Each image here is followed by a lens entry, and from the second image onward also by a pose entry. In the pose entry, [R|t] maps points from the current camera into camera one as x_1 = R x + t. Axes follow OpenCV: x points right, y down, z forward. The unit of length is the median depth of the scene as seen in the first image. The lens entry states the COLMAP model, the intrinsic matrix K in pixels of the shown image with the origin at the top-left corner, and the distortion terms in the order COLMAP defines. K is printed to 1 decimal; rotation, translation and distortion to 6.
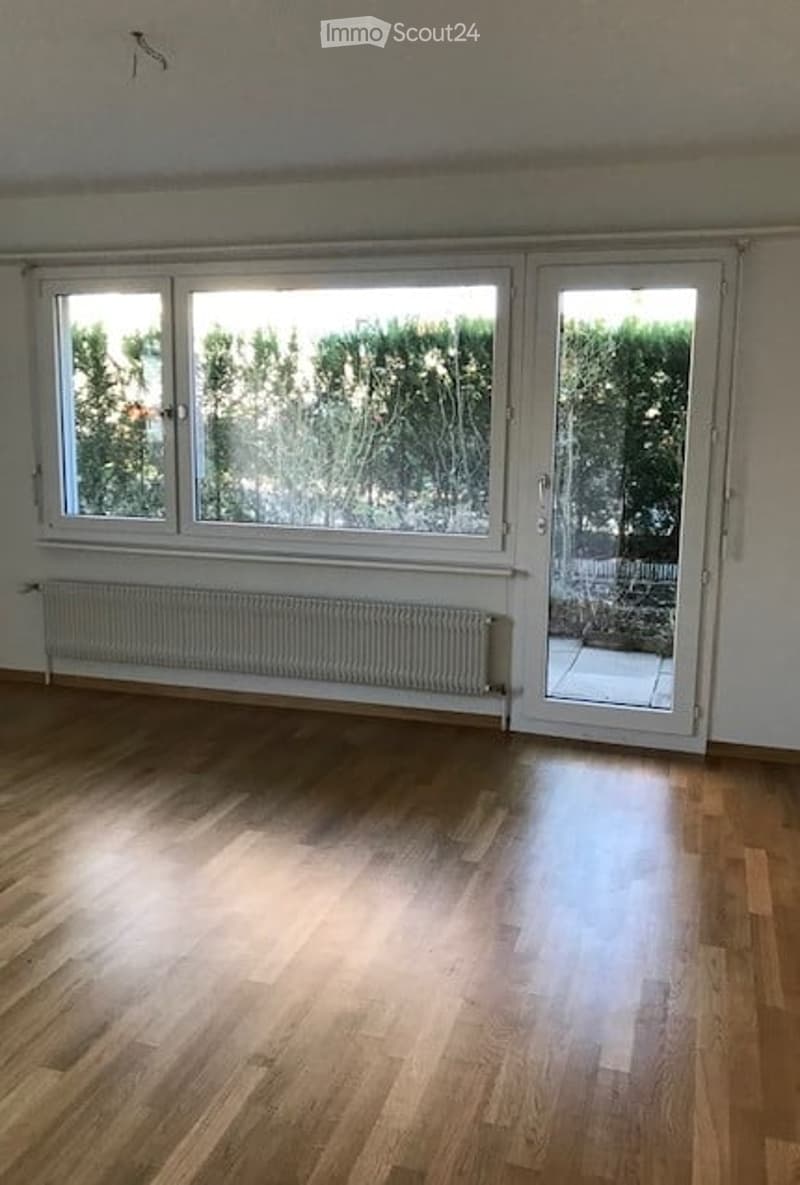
lens RADIAL K [[1013.1, 0, 400.0], [0, 1013.1, 592.5], [0, 0, 1]] dist [0.051547, -0.002982]
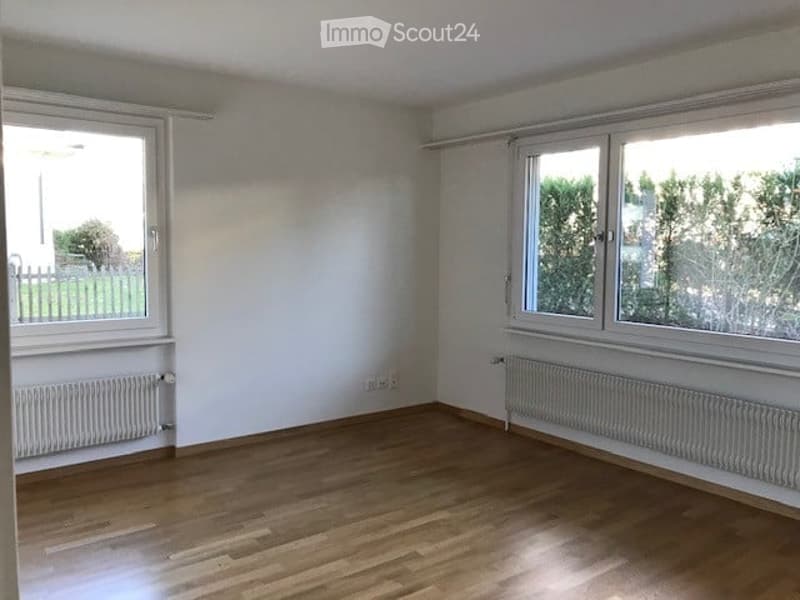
lens RADIAL K [[655.8, 0, 400.0], [0, 655.8, 300.0], [0, 0, 1]] dist [0.011252, 0.000701]
pose [[0.814754, 0.042910, -0.578217, 0.047738], [-0.093066, 0.994006, -0.057371, -0.022816], [0.572289, 0.100555, 0.813864, 0.165657]]
